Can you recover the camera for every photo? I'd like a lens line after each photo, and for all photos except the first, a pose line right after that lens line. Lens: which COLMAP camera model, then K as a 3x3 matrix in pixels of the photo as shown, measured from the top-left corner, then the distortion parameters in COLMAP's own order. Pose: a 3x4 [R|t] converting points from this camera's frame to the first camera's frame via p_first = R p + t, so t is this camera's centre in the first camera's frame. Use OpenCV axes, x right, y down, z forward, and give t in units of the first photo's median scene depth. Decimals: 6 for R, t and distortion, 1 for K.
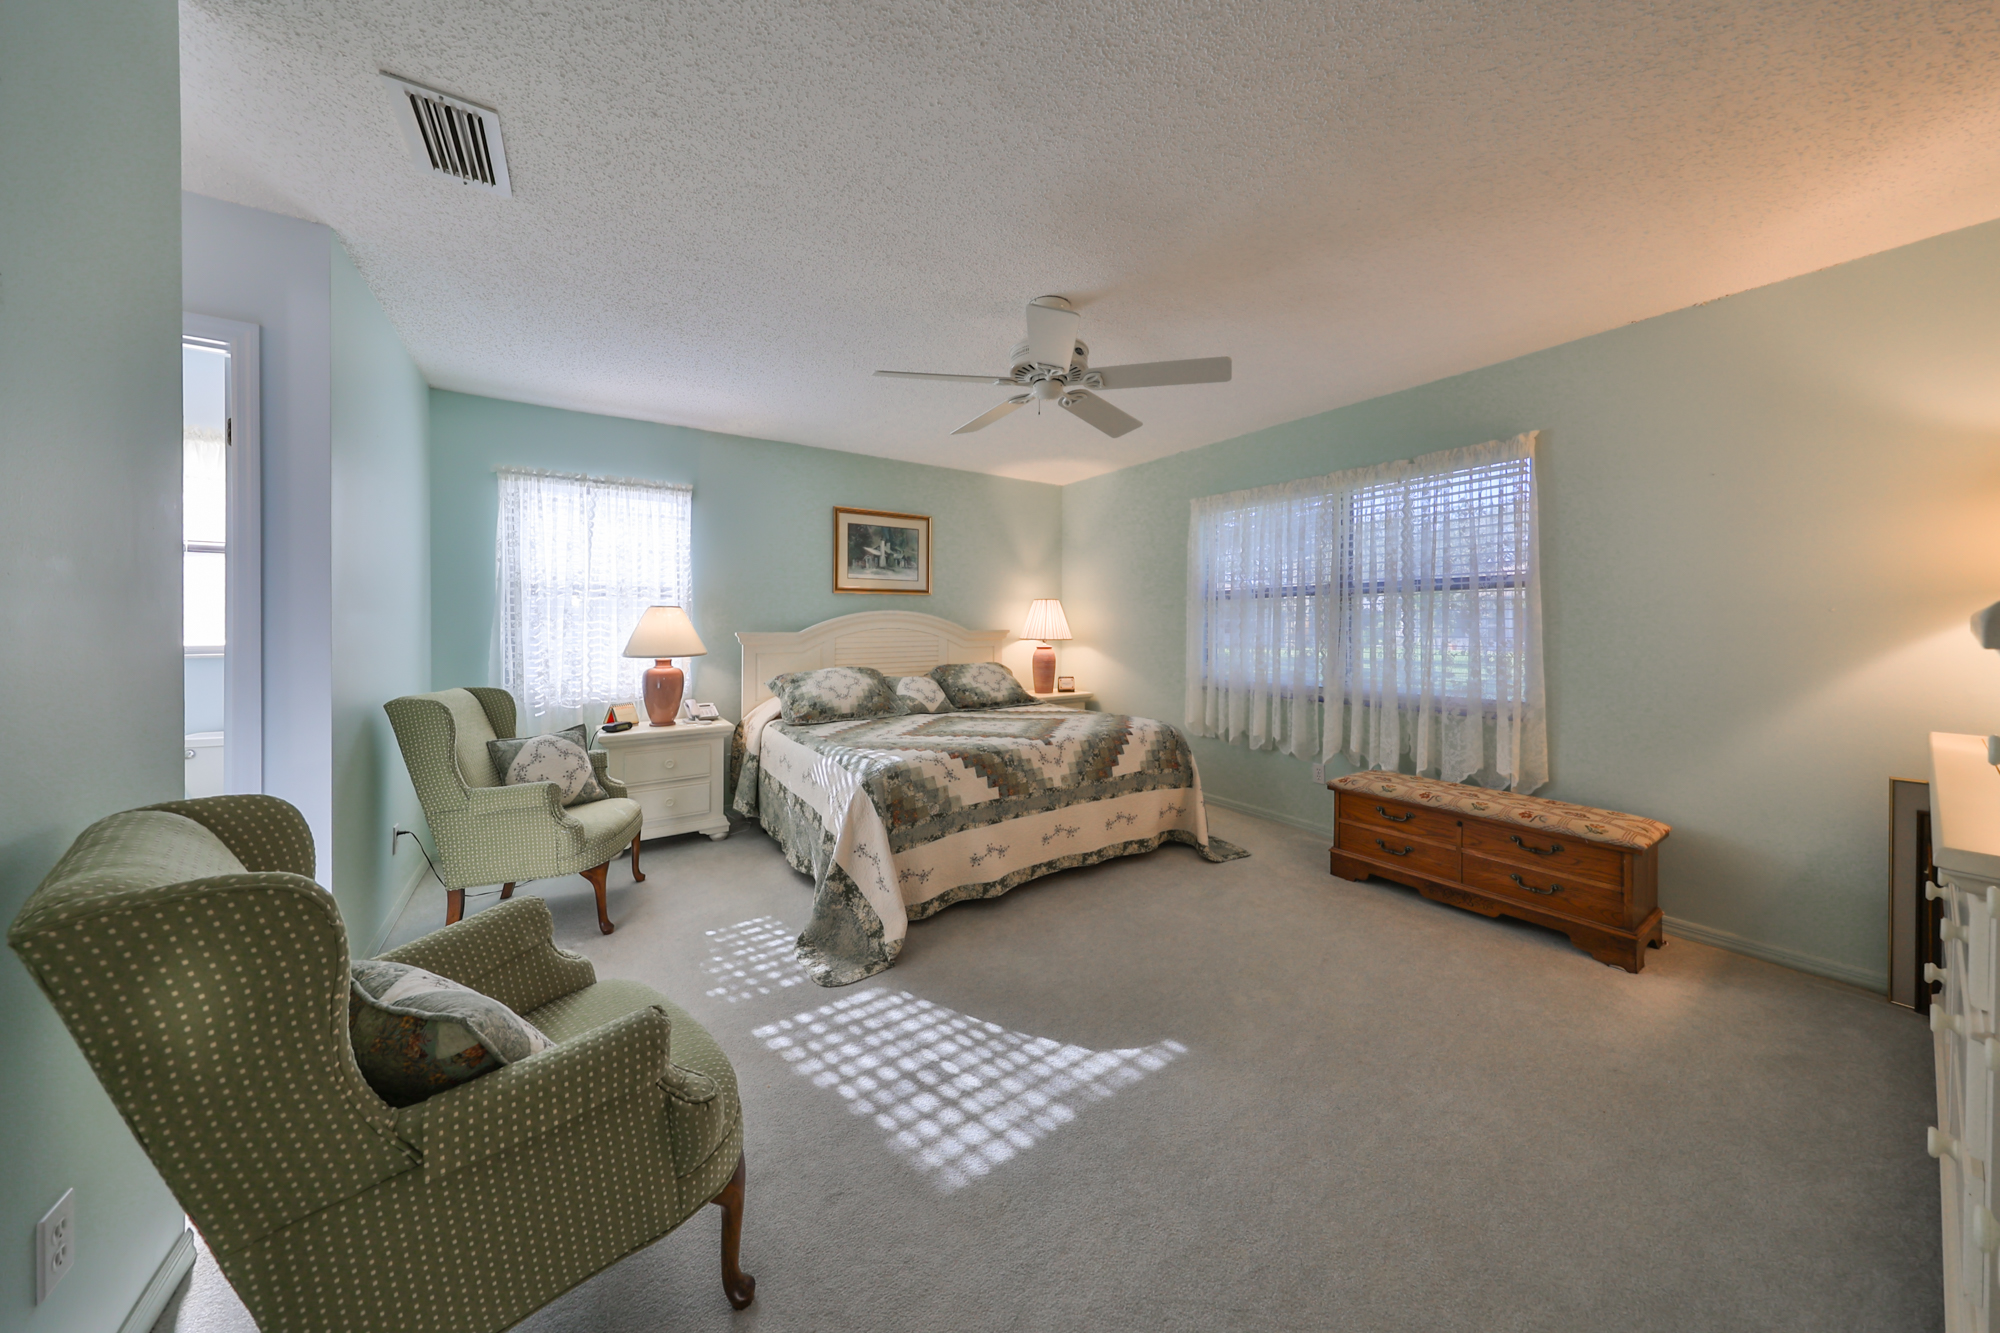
lens RADIAL K [[613.1, 0, 974.2], [0, 613.1, 622.0], [0, 0, 1]] dist [-0.000946, -0.000071]
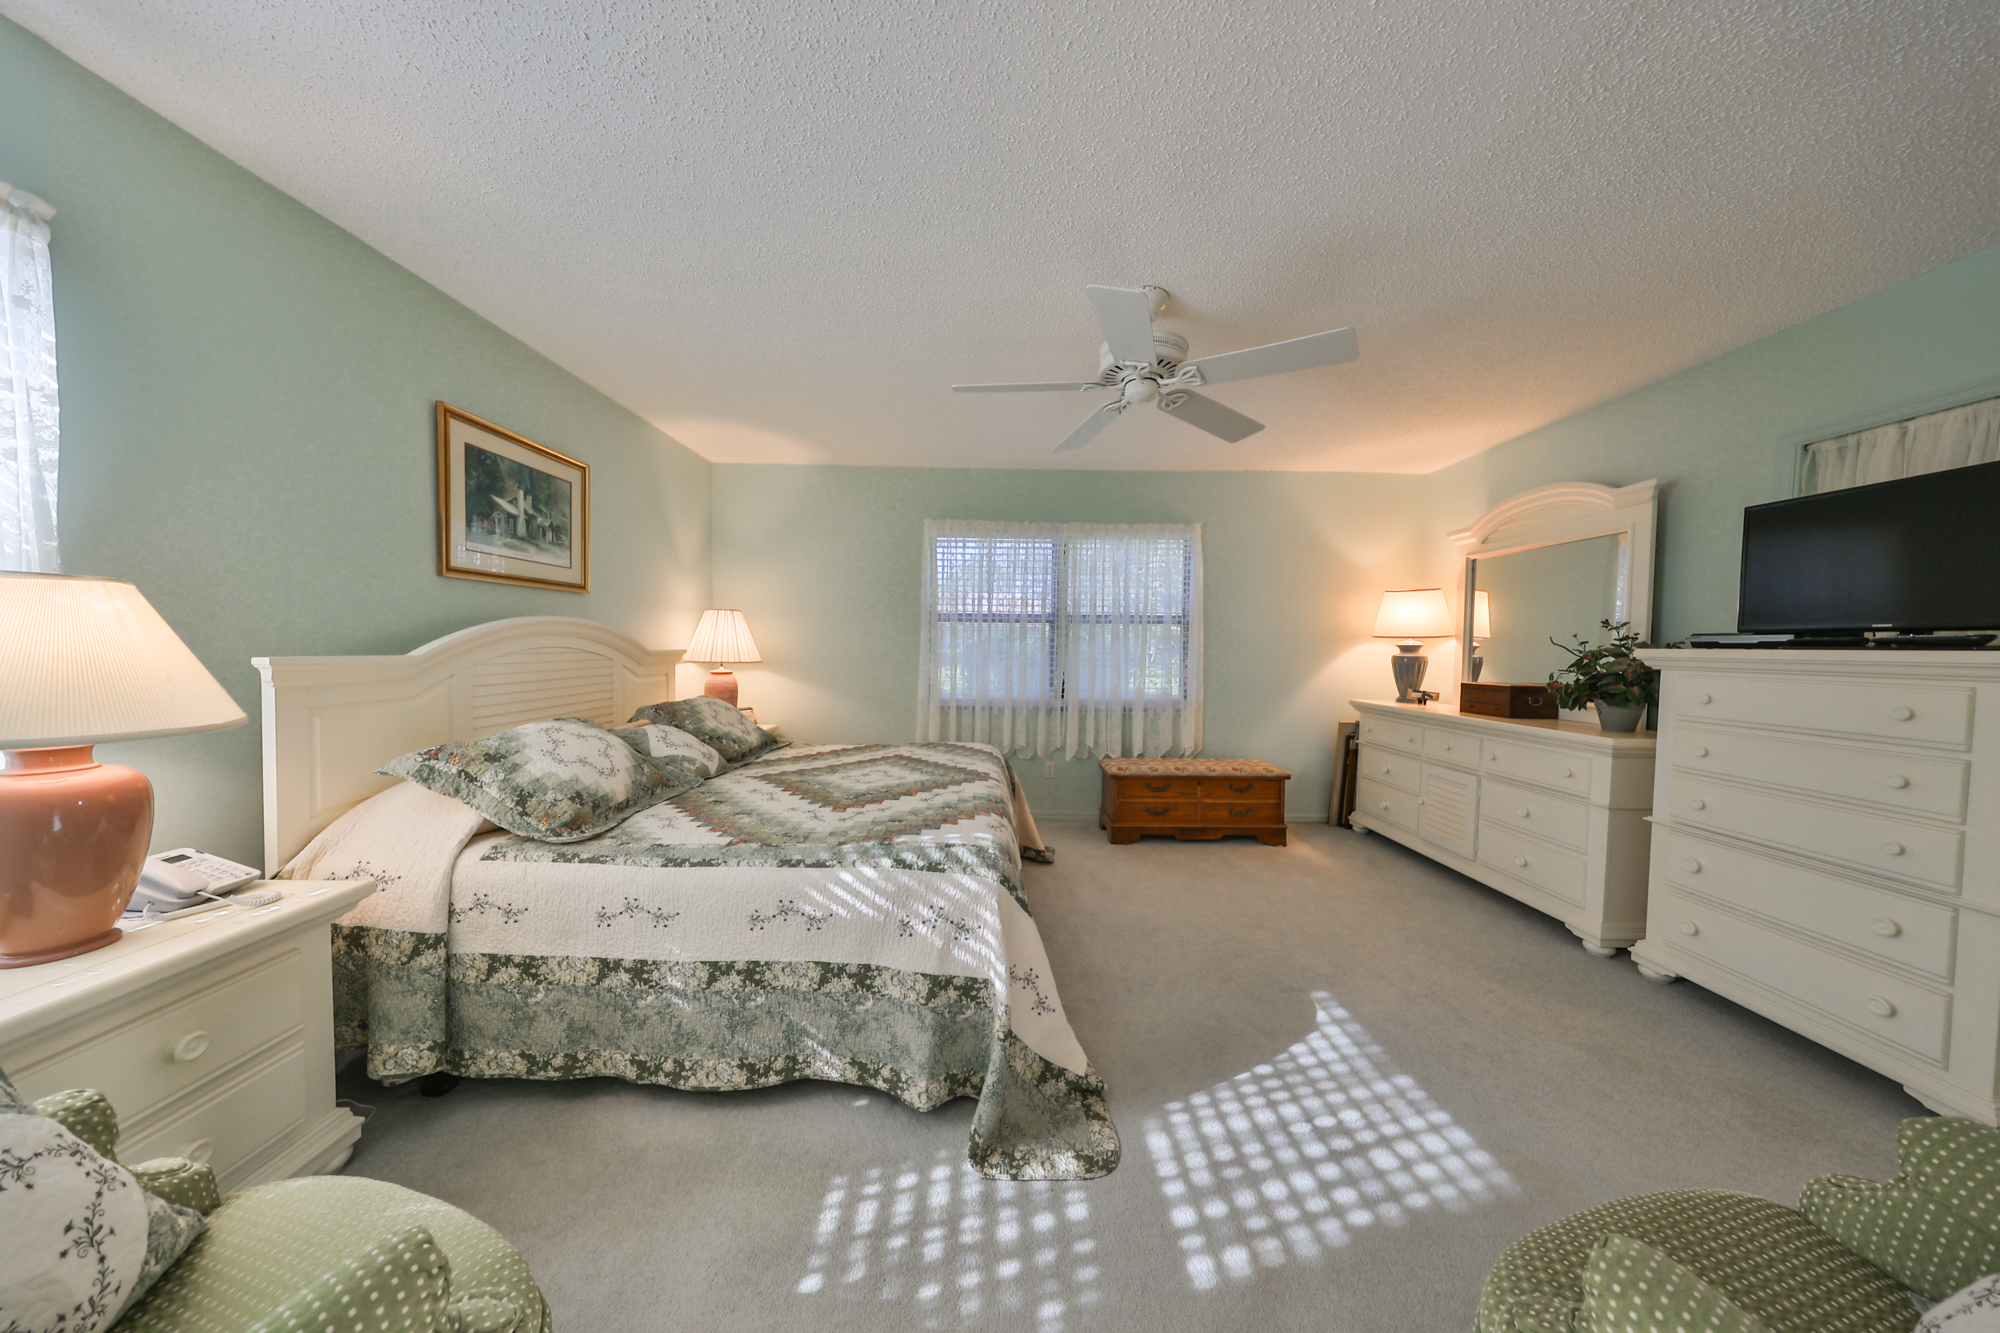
lens RADIAL K [[613.8, 0, 978.8], [0, 613.8, 673.9], [0, 0, 1]] dist [0.001218, 0.000028]
pose [[0.554527, -0.031685, 0.831562, -0.754108], [-0.019009, 0.998532, 0.050723, -0.002390], [-0.831948, -0.043935, 0.553111, 0.647949]]
